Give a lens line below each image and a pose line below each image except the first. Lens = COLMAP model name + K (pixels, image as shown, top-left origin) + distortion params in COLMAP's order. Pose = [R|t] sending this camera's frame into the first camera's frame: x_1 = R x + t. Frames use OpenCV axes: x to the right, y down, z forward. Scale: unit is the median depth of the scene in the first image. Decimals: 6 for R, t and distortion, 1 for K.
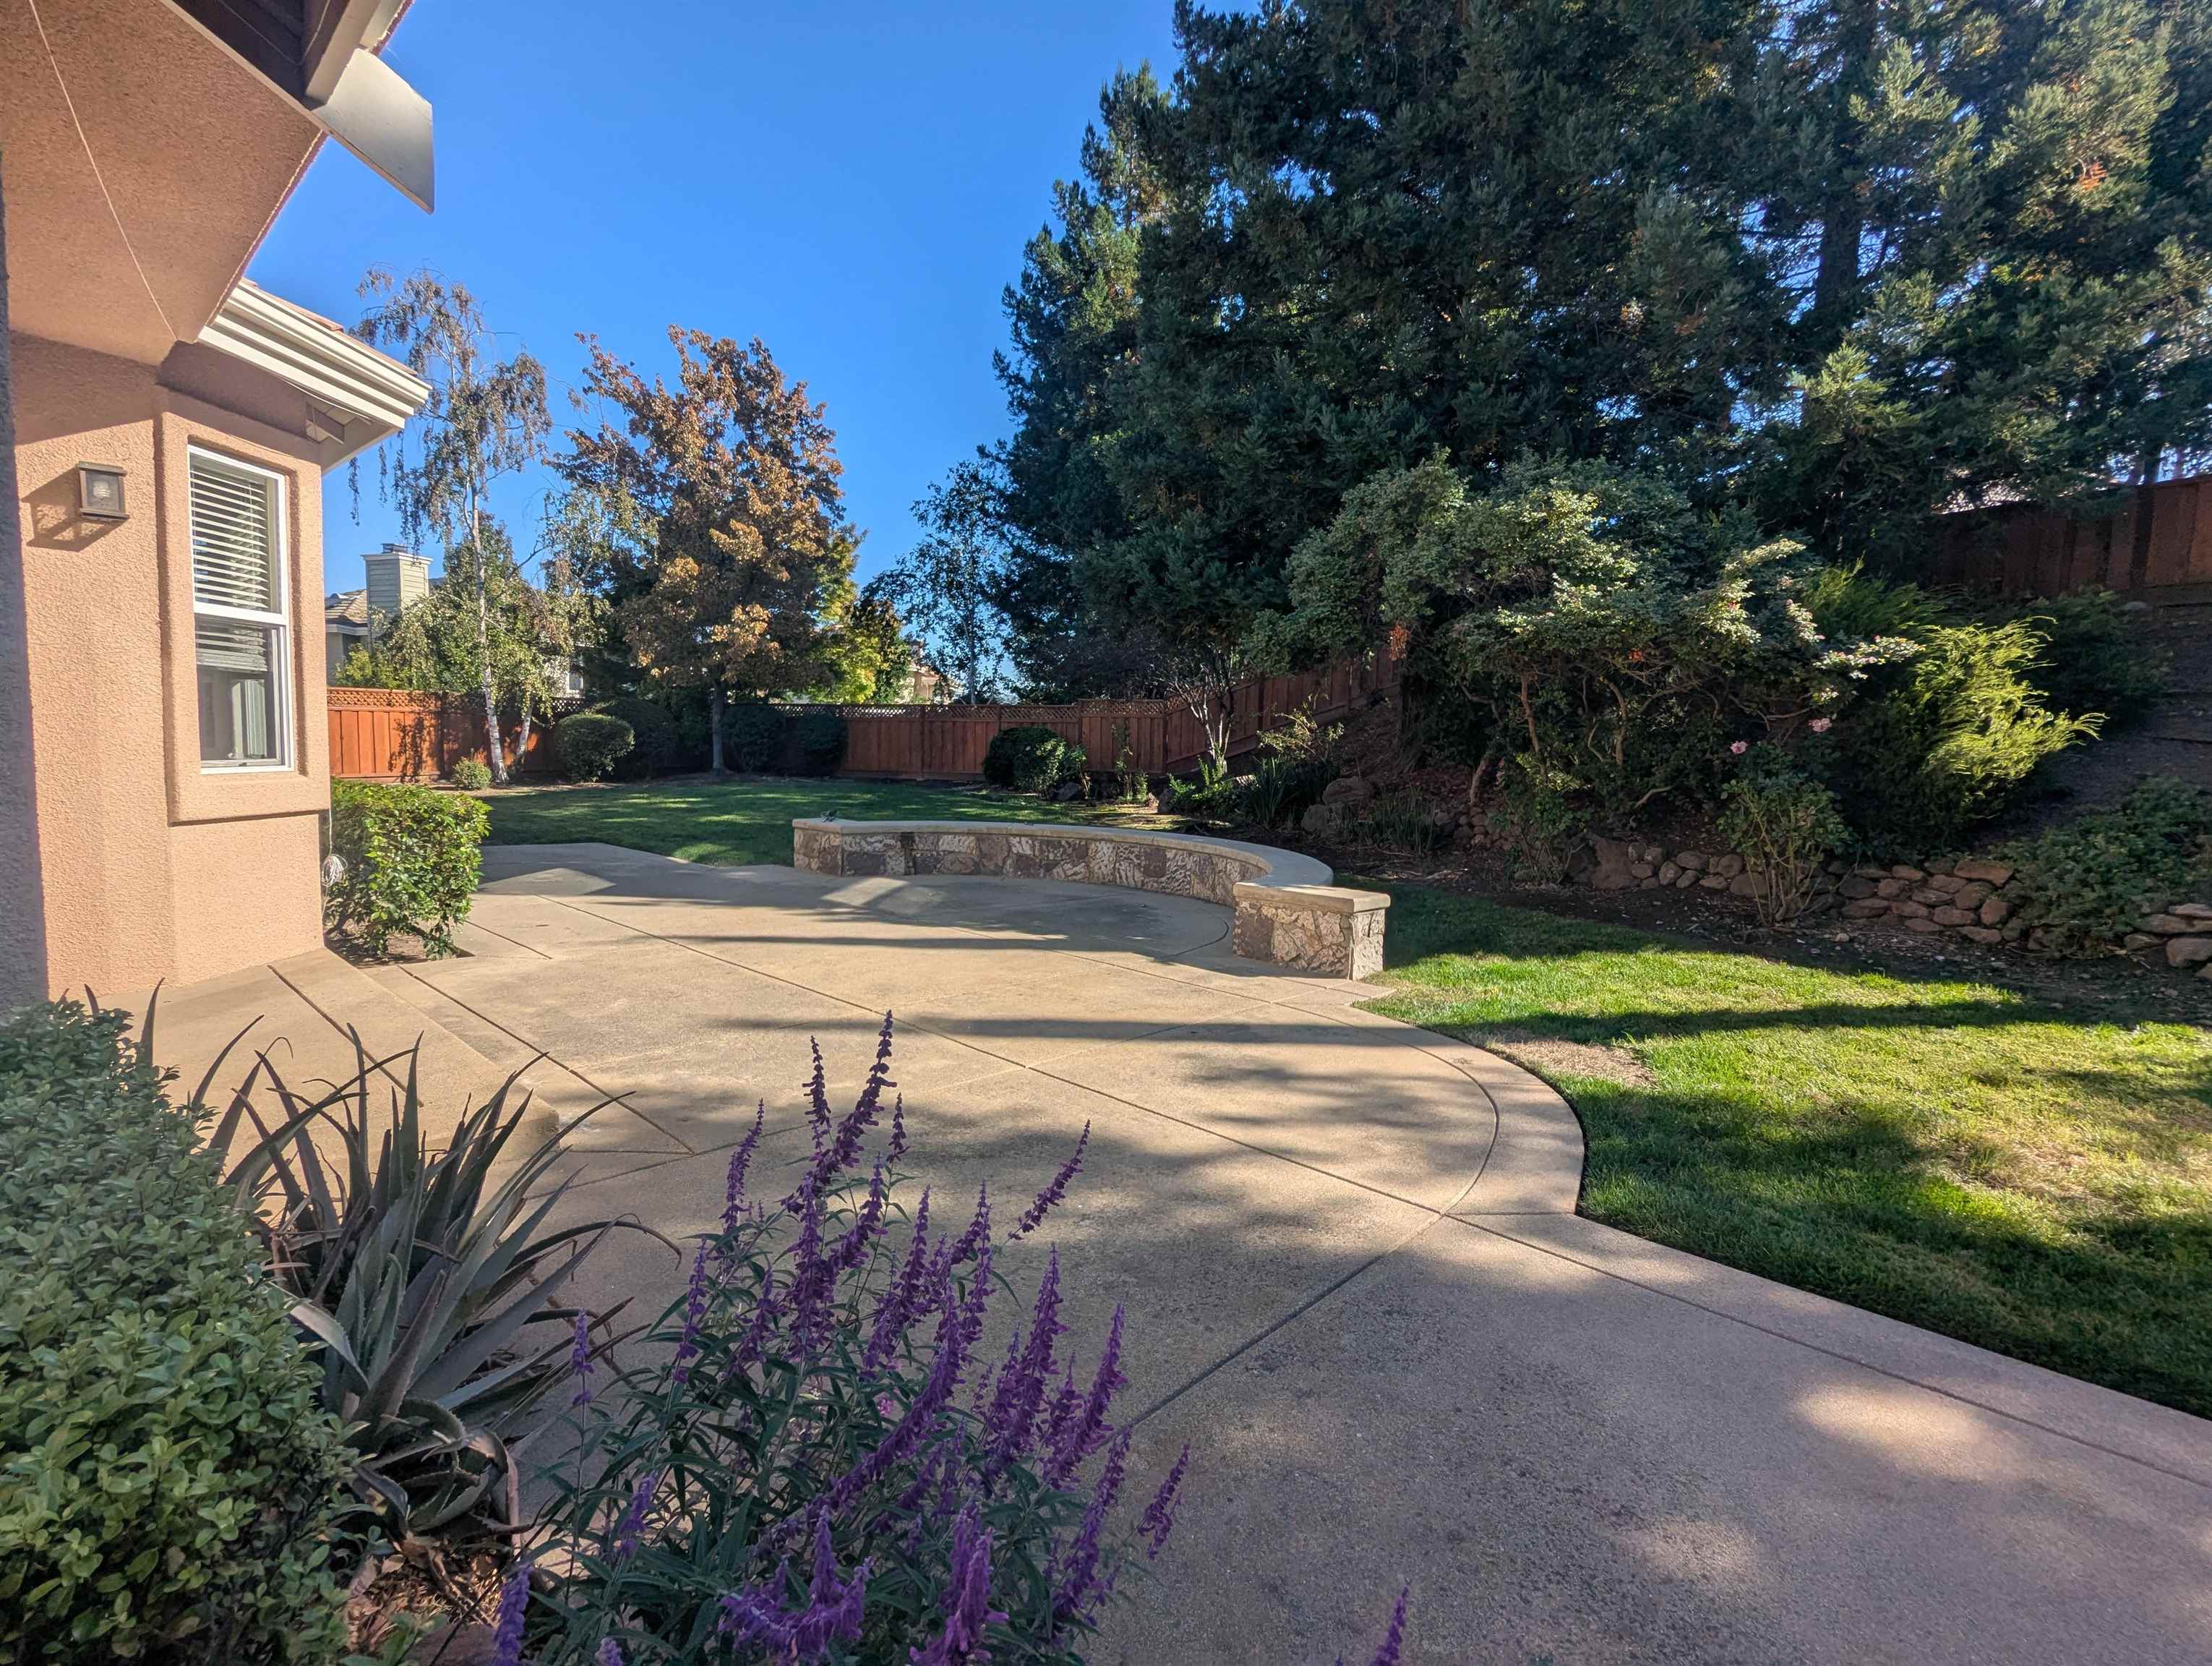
lens RADIAL K [[1052.4, 0, 1120.8], [0, 1052.4, 840.1], [0, 0, 1]] dist [-0.002645, 0.002743]
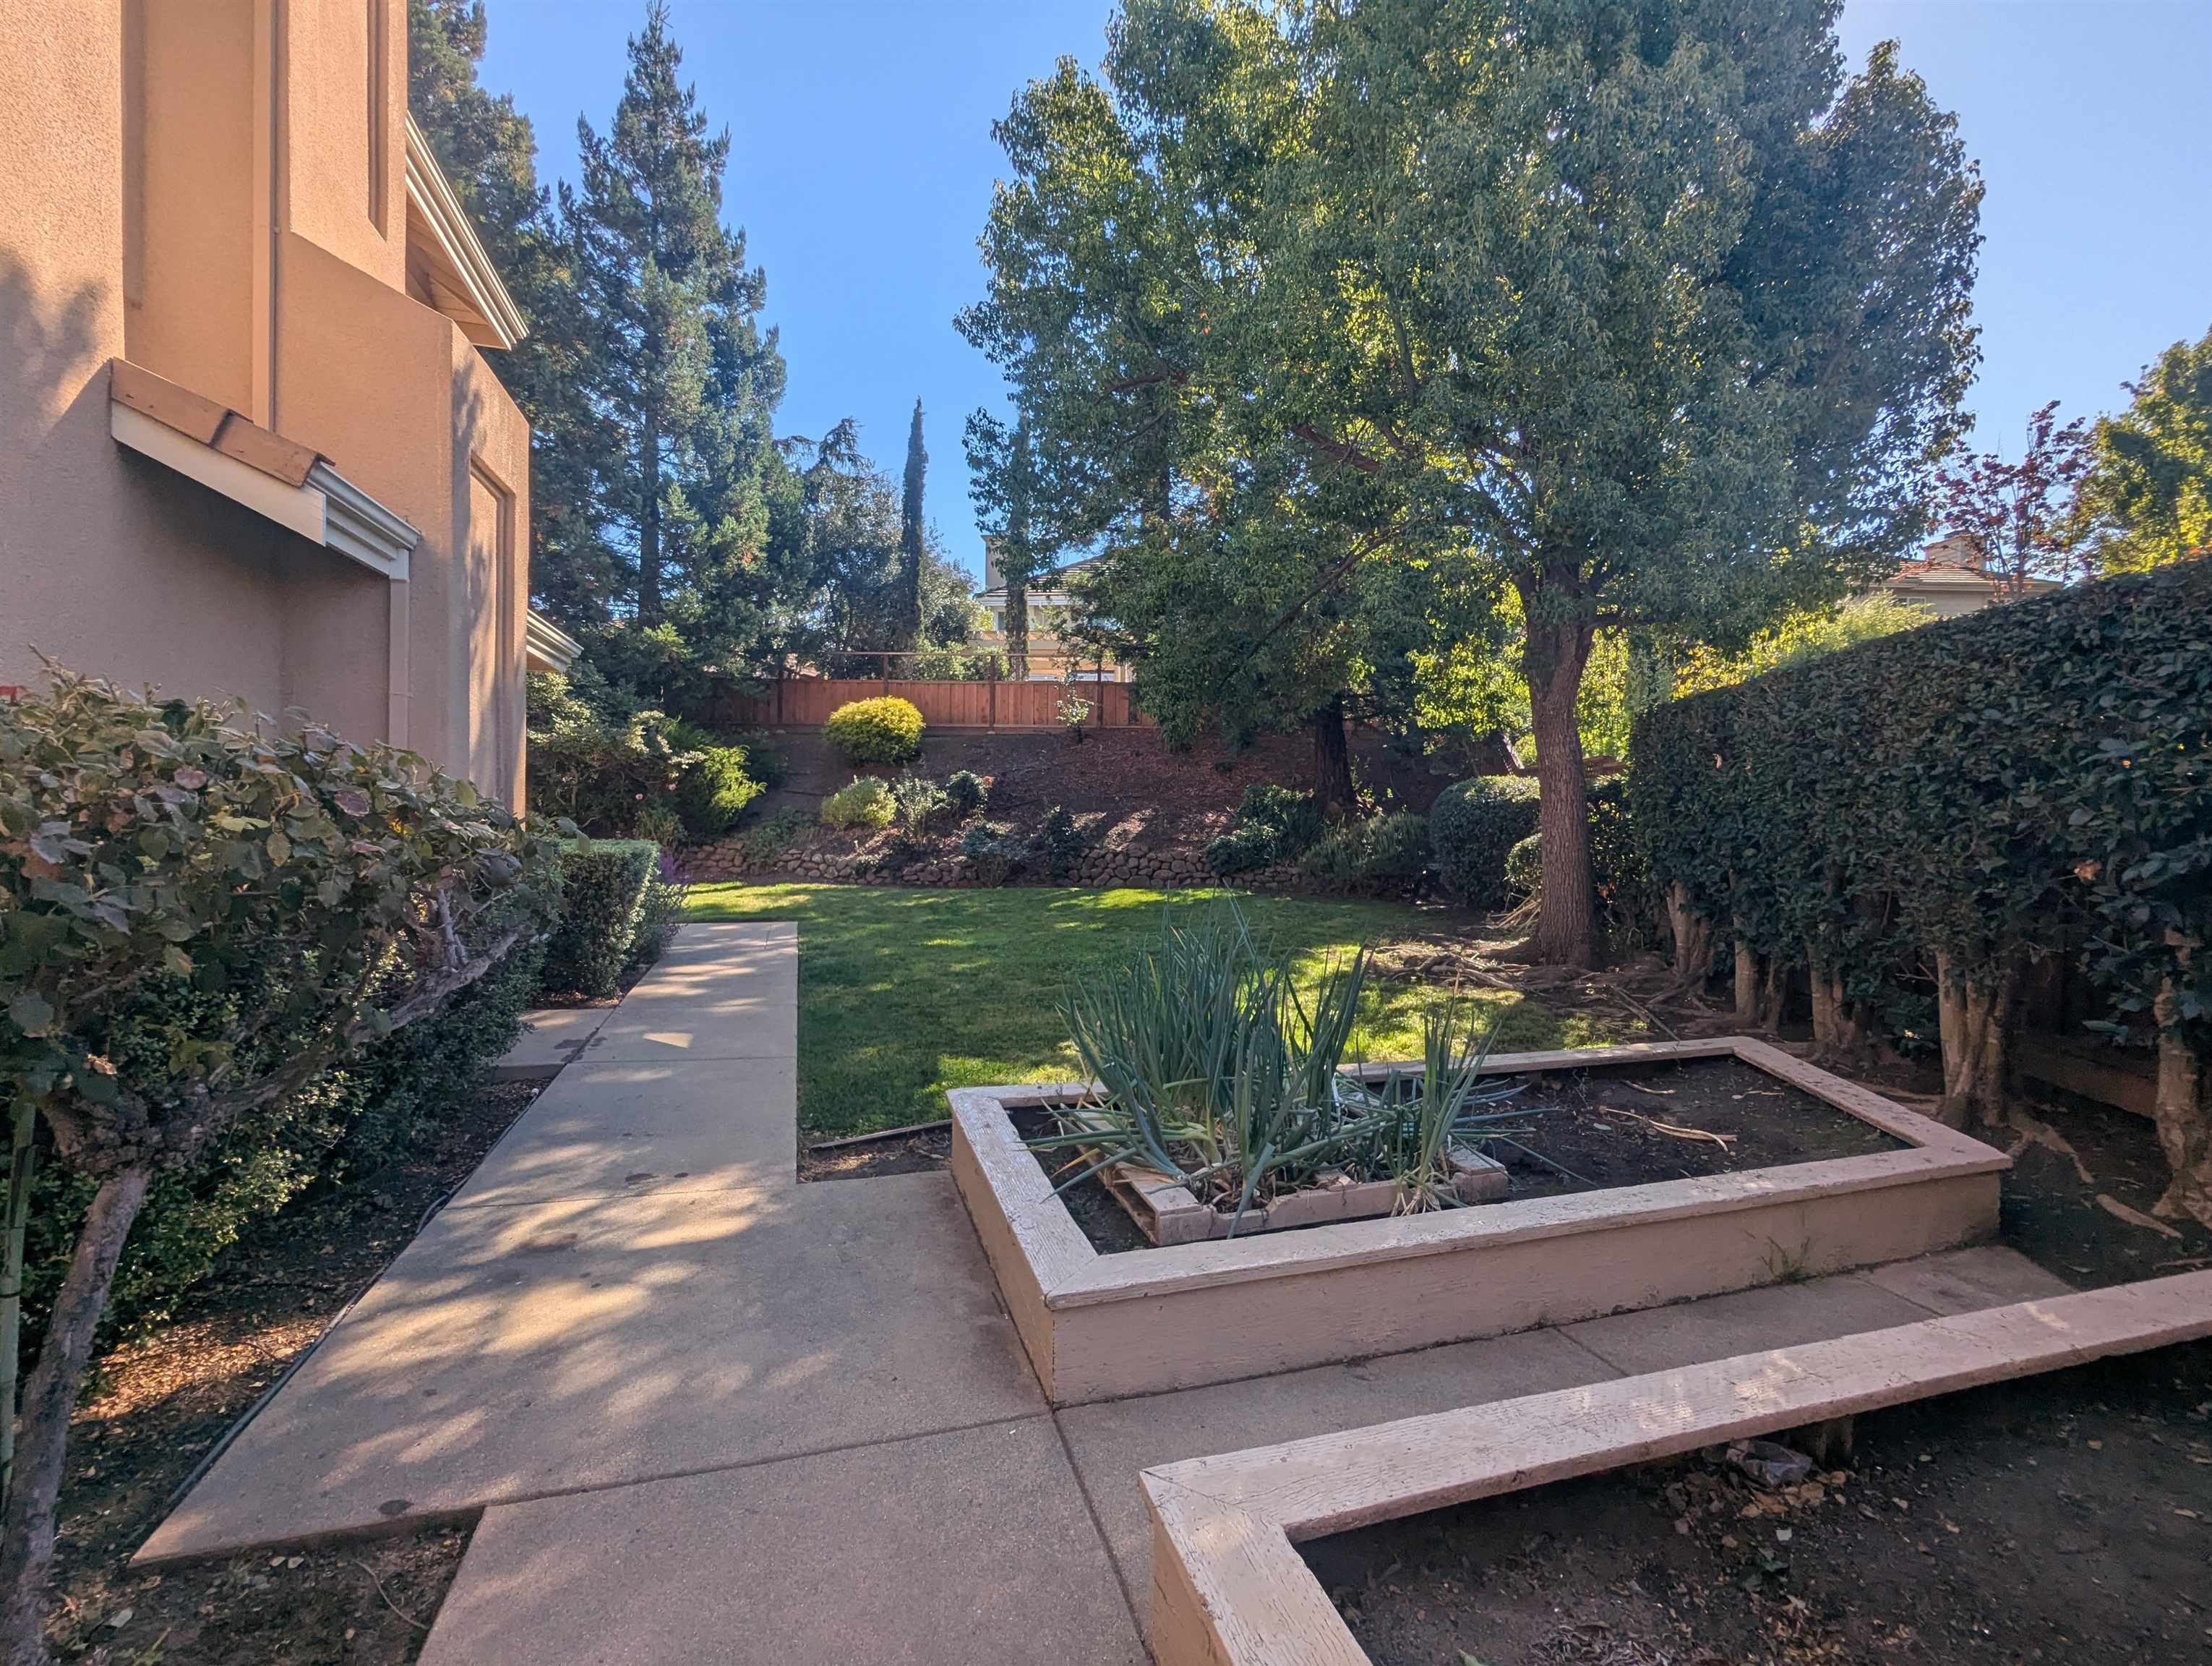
lens RADIAL K [[1052.4, 0, 1119.1], [0, 1052.4, 826.2], [0, 0, 1]] dist [-0.002645, 0.002743]
pose [[0.501219, -0.035421, 0.864595, -0.881221], [0.077796, 0.996960, -0.004255, 0.065964], [-0.861816, 0.069395, 0.502451, -1.049688]]
